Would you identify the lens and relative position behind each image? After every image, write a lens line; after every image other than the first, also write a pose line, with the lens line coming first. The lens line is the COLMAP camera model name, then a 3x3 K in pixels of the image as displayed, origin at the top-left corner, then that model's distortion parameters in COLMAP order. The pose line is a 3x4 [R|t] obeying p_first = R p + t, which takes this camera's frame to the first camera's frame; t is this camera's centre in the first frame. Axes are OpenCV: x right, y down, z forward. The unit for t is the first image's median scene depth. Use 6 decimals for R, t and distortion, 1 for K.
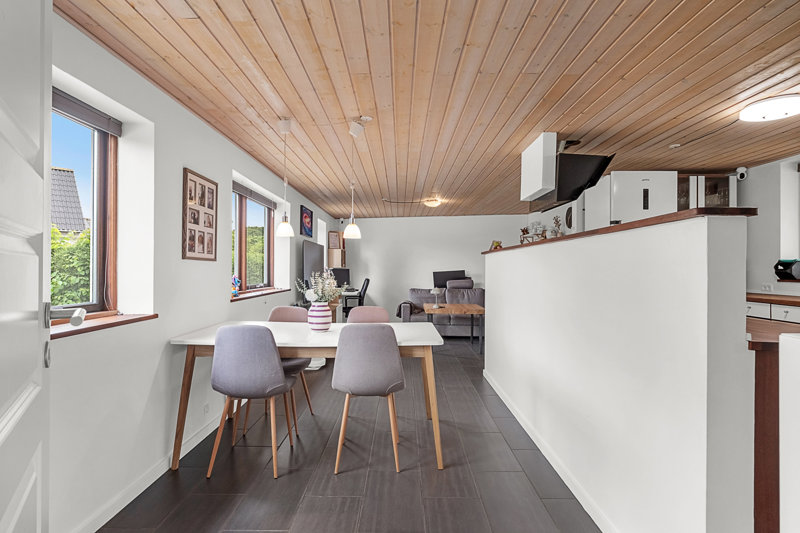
lens RADIAL K [[437.2, 0, 400.4], [0, 437.2, 266.4], [0, 0, 1]] dist [0.000113, 0.000817]
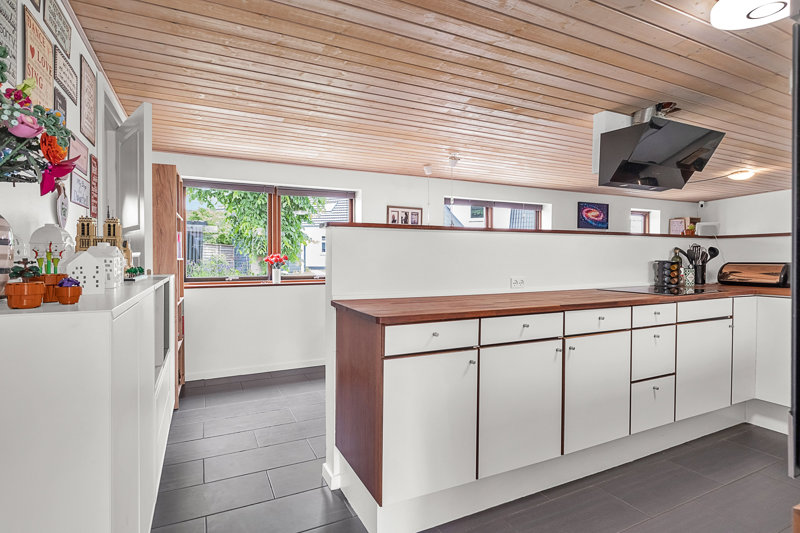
lens RADIAL K [[409.7, 0, 399.1], [0, 409.7, 265.6], [0, 0, 1]] dist [-0.006268, -0.000780]
pose [[0.431135, 0.010579, -0.902225, 0.486955], [0.007792, 0.999850, 0.015447, 0.004494], [0.902254, -0.013690, 0.430988, 0.110097]]
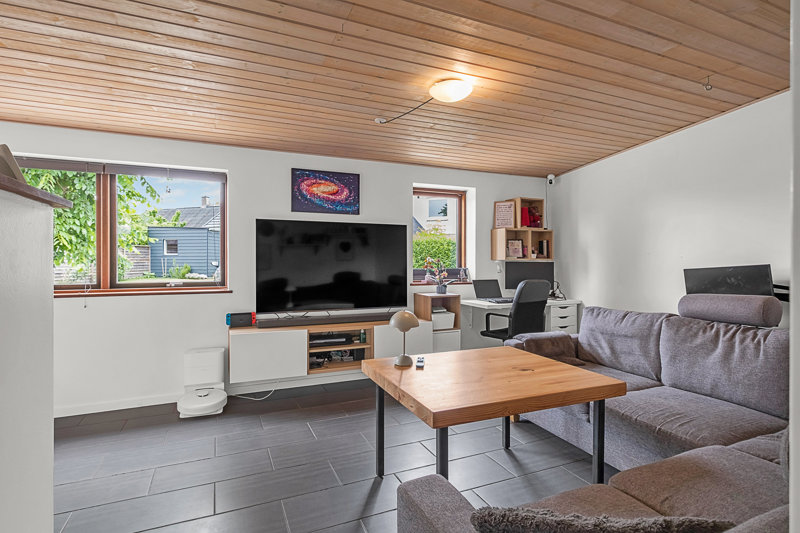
lens RADIAL K [[412.6, 0, 396.0], [0, 412.6, 264.8], [0, 0, 1]] dist [0.004861, 0.000349]
pose [[0.401615, -0.000611, -0.915808, 0.392335], [0.004629, 0.999988, 0.001363, 0.009510], [0.915797, -0.004787, 0.401613, 0.814006]]
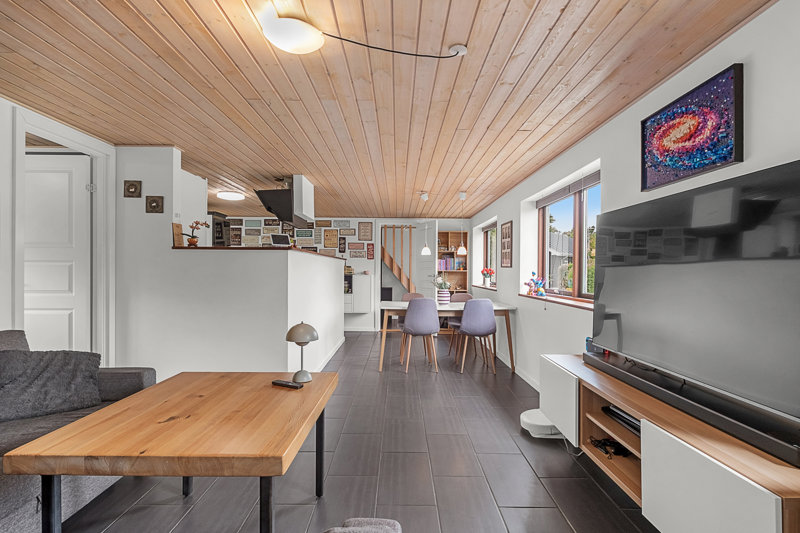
lens RADIAL K [[412.6, 0, 394.4], [0, 412.6, 268.7], [0, 0, 1]] dist [0.004861, 0.000349]
pose [[-0.999833, -0.014798, 0.010745, 0.004850], [-0.014825, 0.999887, -0.002463, 0.004734], [-0.010707, -0.002622, -0.999939, 1.276740]]
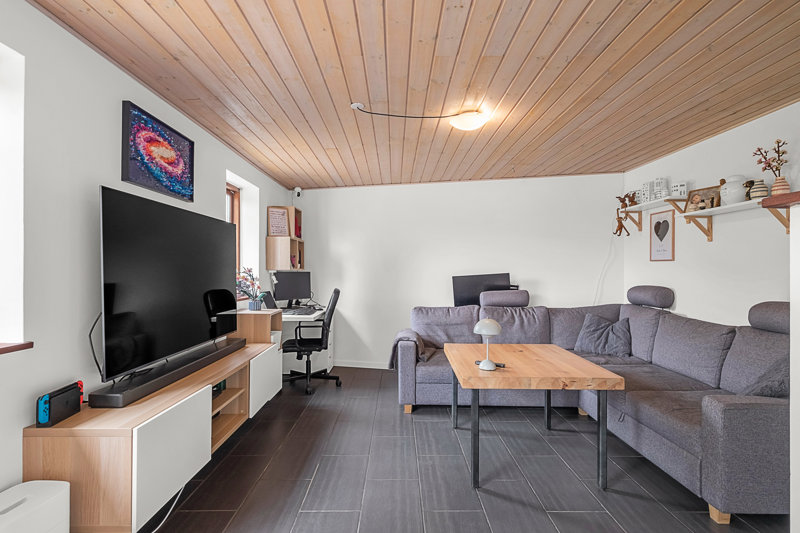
lens RADIAL K [[412.6, 0, 401.0], [0, 412.6, 274.9], [0, 0, 1]] dist [0.004861, 0.000349]
pose [[0.999925, -0.006821, 0.010185, 0.001355], [0.006679, 0.999881, 0.013886, 0.003191], [-0.010278, -0.013817, 0.999852, 0.592078]]
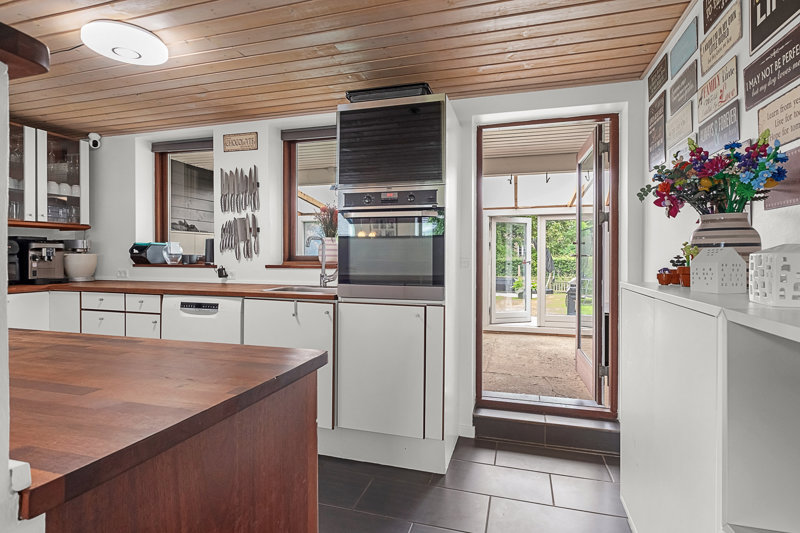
lens RADIAL K [[409.7, 0, 402.8], [0, 409.7, 260.3], [0, 0, 1]] dist [-0.006268, -0.000780]
pose [[0.276410, -0.014831, 0.960925, 0.122473], [-0.004555, 0.999849, 0.016742, 0.002886], [-0.961029, -0.009005, 0.276301, 0.137467]]
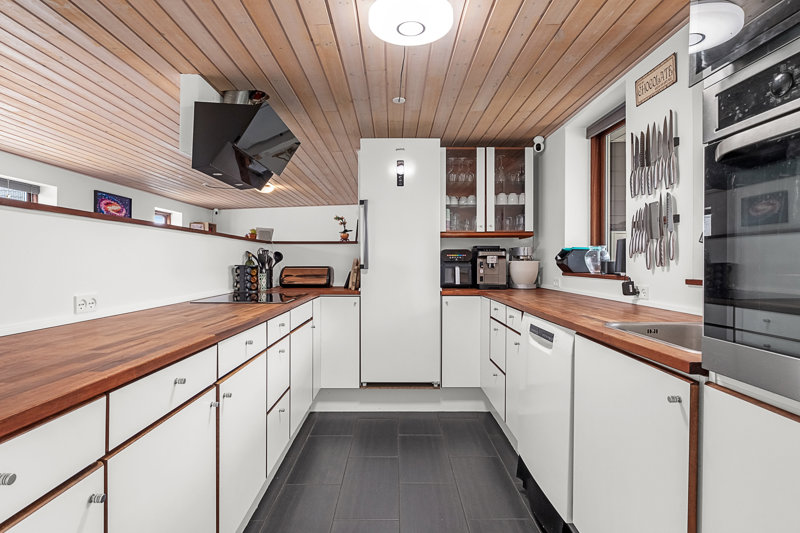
lens RADIAL K [[409.7, 0, 398.1], [0, 409.7, 268.9], [0, 0, 1]] dist [-0.006268, -0.000780]
pose [[0.999979, -0.003356, 0.005509, 0.349420], [0.003246, 0.999799, 0.019763, 0.004411], [-0.005574, -0.019745, 0.999790, 0.153272]]
